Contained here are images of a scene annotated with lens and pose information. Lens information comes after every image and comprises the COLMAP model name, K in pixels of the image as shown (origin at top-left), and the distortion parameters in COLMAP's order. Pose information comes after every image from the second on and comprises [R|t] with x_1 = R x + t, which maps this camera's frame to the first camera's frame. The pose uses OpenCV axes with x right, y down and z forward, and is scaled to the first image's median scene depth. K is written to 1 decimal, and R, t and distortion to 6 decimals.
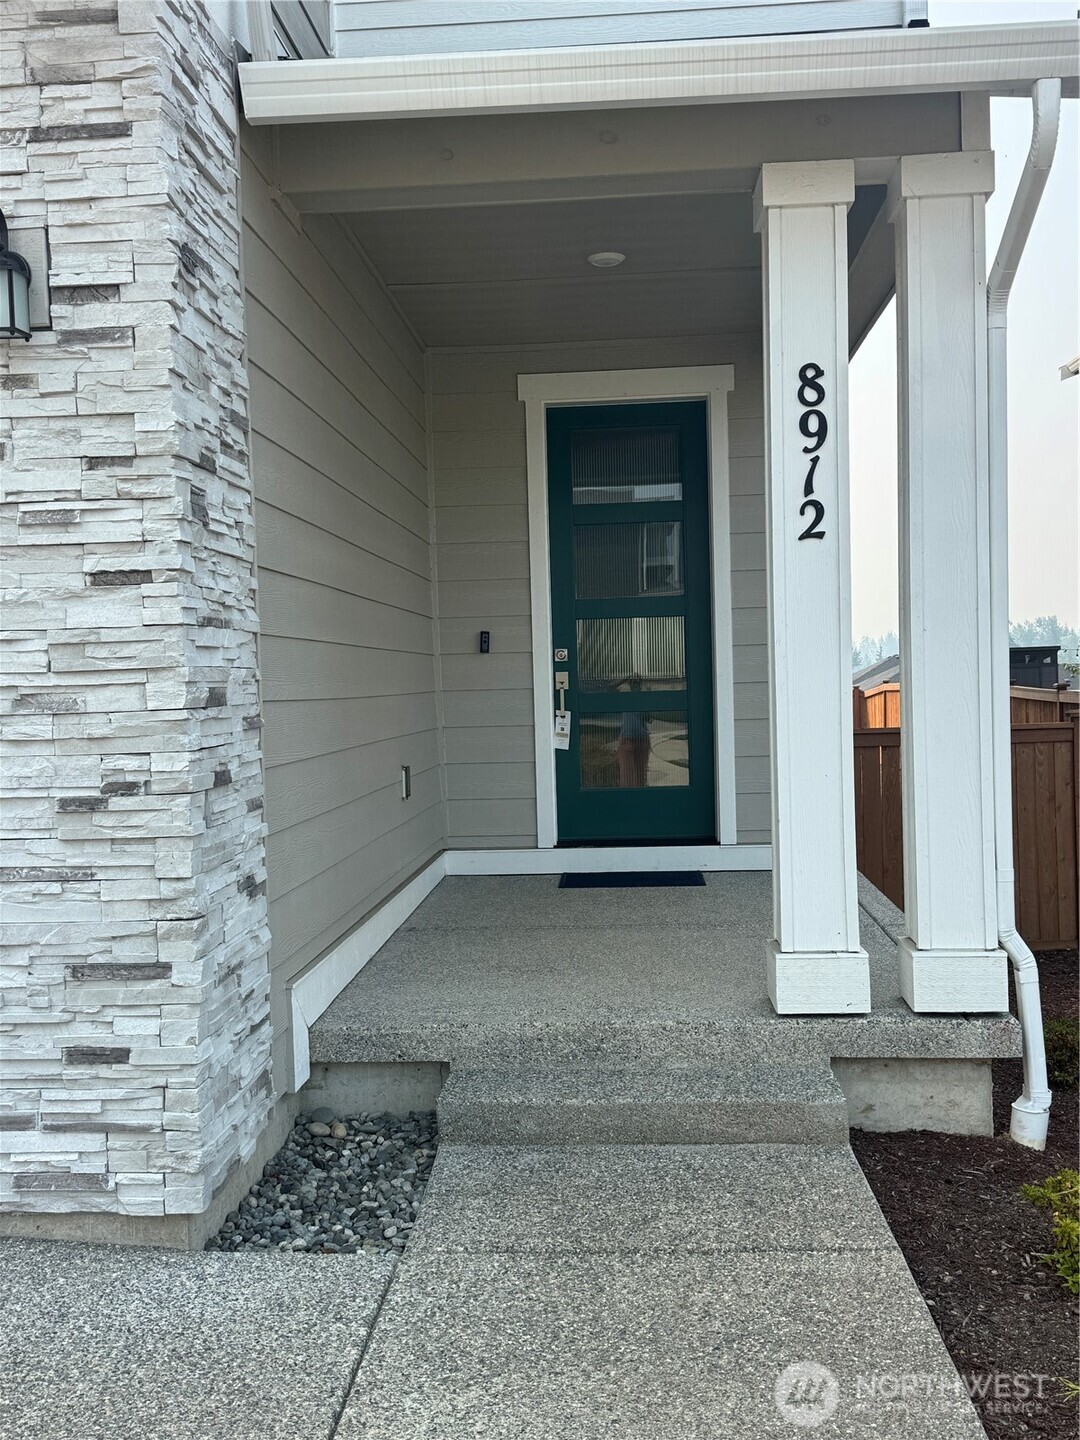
lens RADIAL K [[1432.6, 0, 545.0], [0, 1432.6, 723.2], [0, 0, 1]] dist [0.200858, -0.460361]
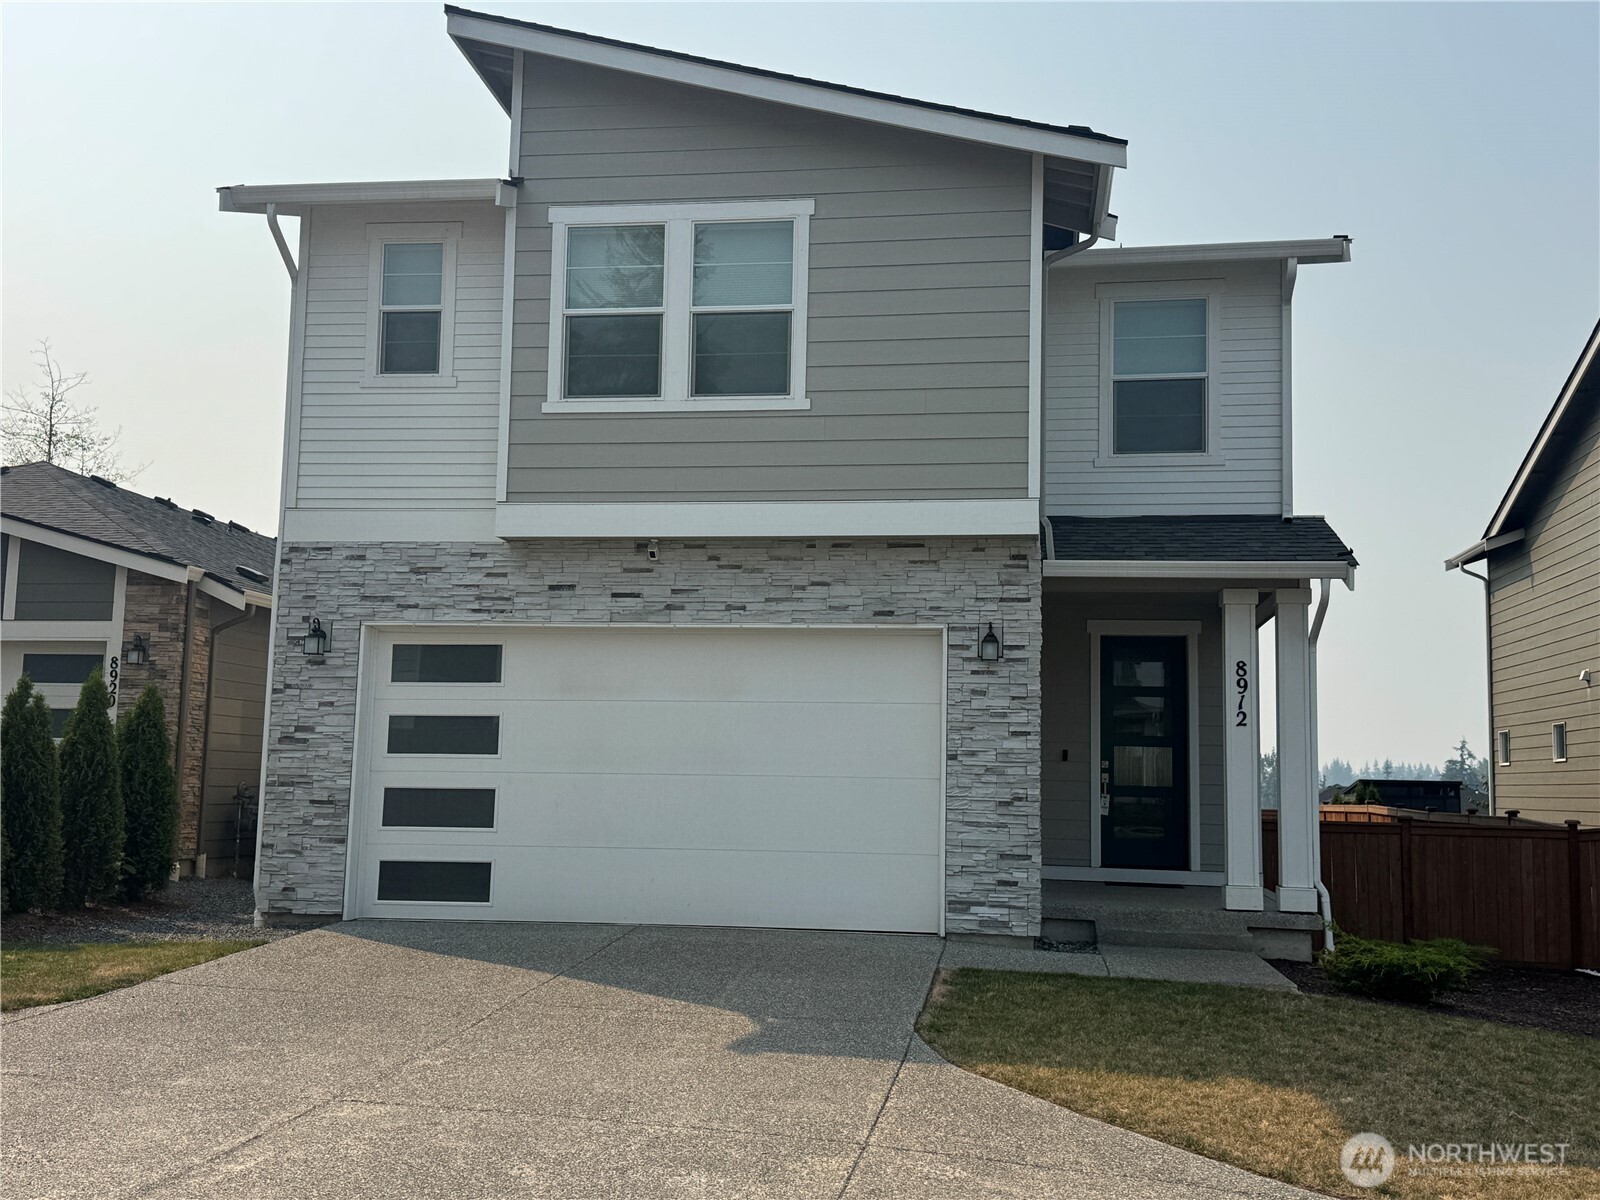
lens RADIAL K [[1591.8, 0, 800.5], [0, 1591.8, 608.5], [0, 0, 1]] dist [0.200858, -0.460361]
pose [[0.995188, 0.040723, -0.089118, -0.368301], [-0.052944, 0.988821, -0.139389, 0.115190], [0.082446, 0.143437, 0.986219, -2.028736]]
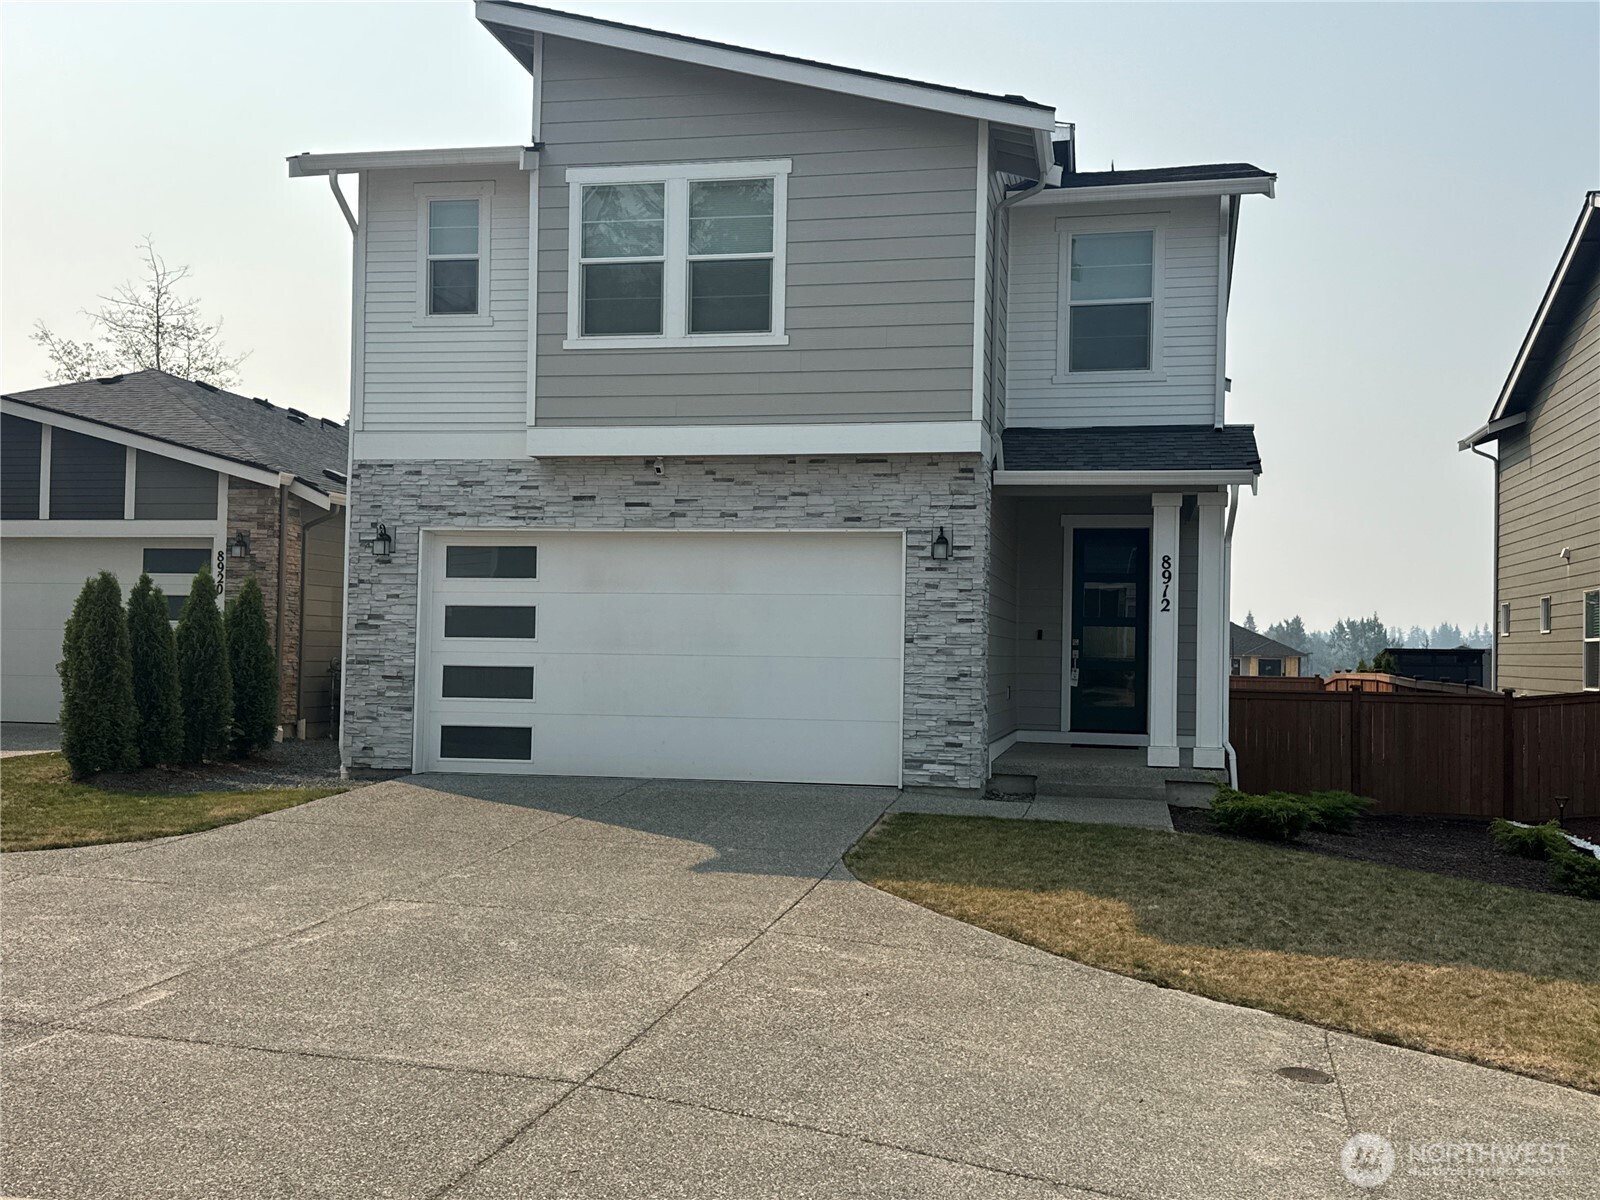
lens RADIAL K [[1591.8, 0, 800.5], [0, 1591.8, 608.5], [0, 0, 1]] dist [0.200858, -0.460361]
pose [[0.988319, 0.043428, -0.146083, -0.084975], [-0.051799, 0.997197, -0.053995, 0.092869], [0.143328, 0.060931, 0.987798, -2.522393]]
